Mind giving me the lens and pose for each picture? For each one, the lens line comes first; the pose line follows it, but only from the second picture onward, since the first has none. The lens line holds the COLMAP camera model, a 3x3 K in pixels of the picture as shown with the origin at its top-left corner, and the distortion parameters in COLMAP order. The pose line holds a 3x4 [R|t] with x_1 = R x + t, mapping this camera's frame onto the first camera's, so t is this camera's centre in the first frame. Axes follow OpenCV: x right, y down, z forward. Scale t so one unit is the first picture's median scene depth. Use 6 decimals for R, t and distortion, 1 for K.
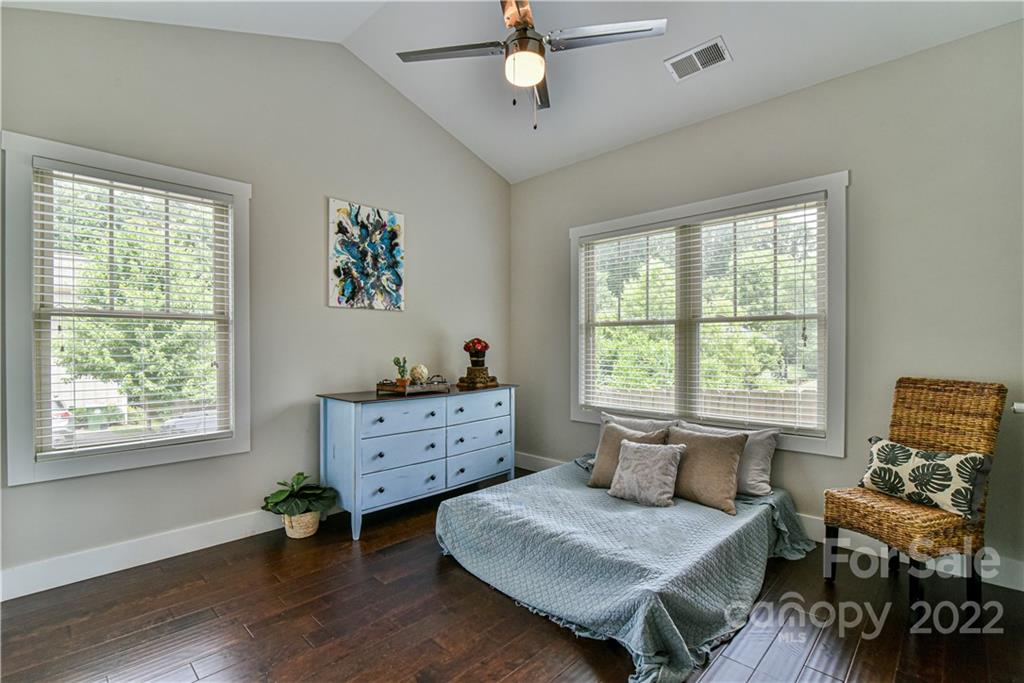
lens RADIAL K [[476.9, 0, 505.9], [0, 476.9, 344.6], [0, 0, 1]] dist [-0.014040, -0.000028]
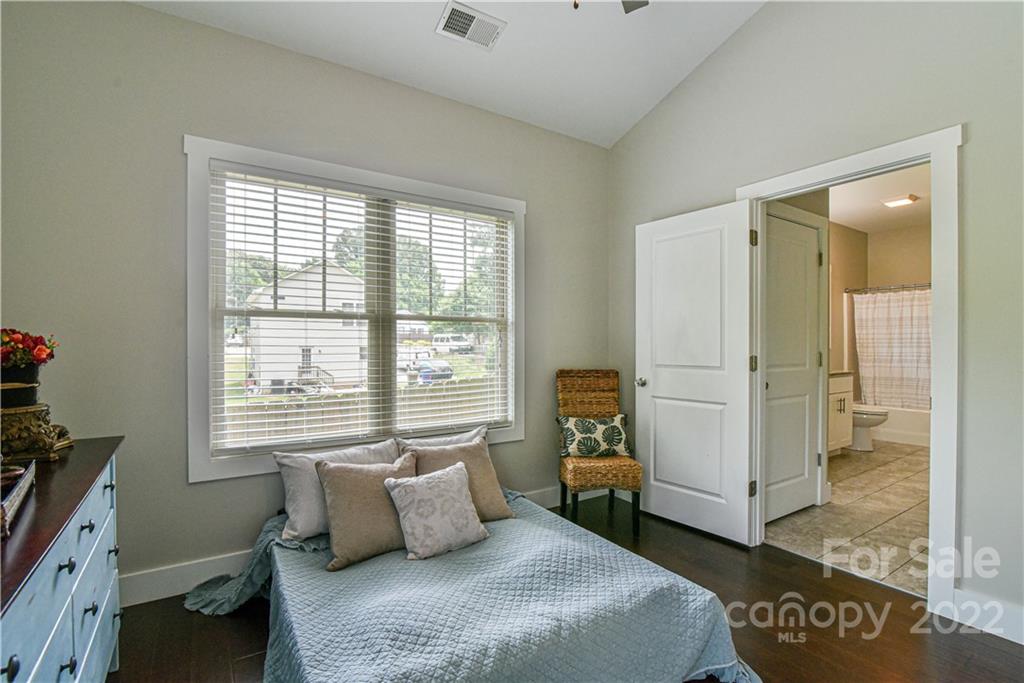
lens RADIAL K [[468.3, 0, 506.0], [0, 468.3, 350.2], [0, 0, 1]] dist [-0.016265, 0.000015]
pose [[0.214467, -0.015411, 0.976610, -0.369261], [-0.001925, 0.999867, 0.016200, -0.005574], [-0.976729, -0.005355, 0.214408, 0.630527]]
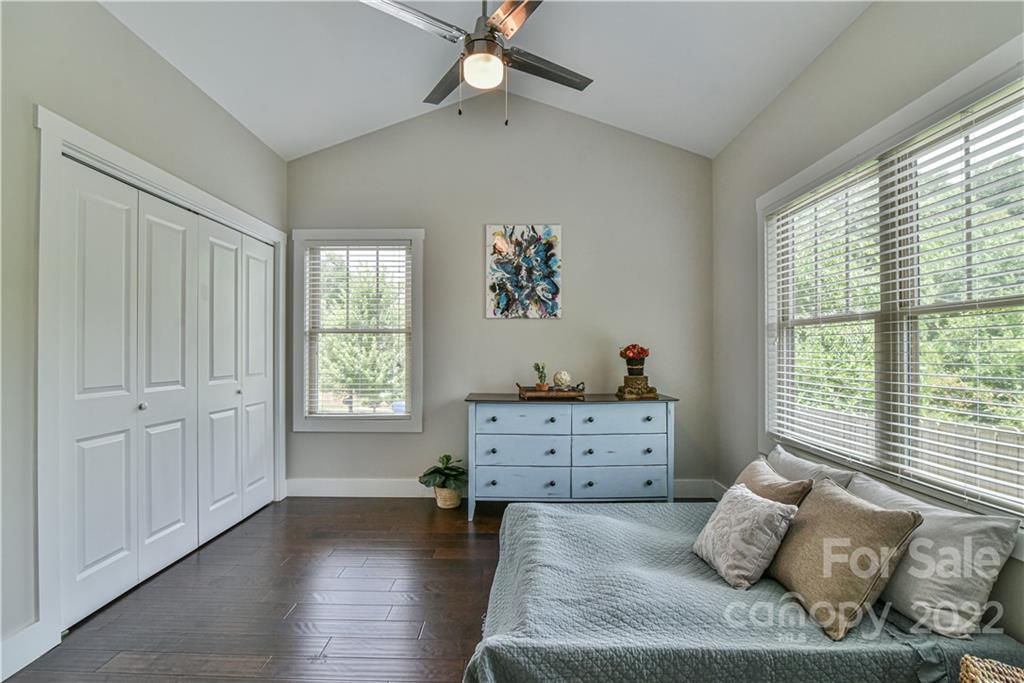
lens RADIAL K [[479.0, 0, 509.3], [0, 479.0, 345.6], [0, 0, 1]] dist [0.000952, -0.000030]
pose [[0.684955, -0.006542, -0.728556, 0.494839], [-0.000858, 0.999952, -0.009785, -0.001786], [0.728585, 0.007327, 0.684917, 0.227524]]
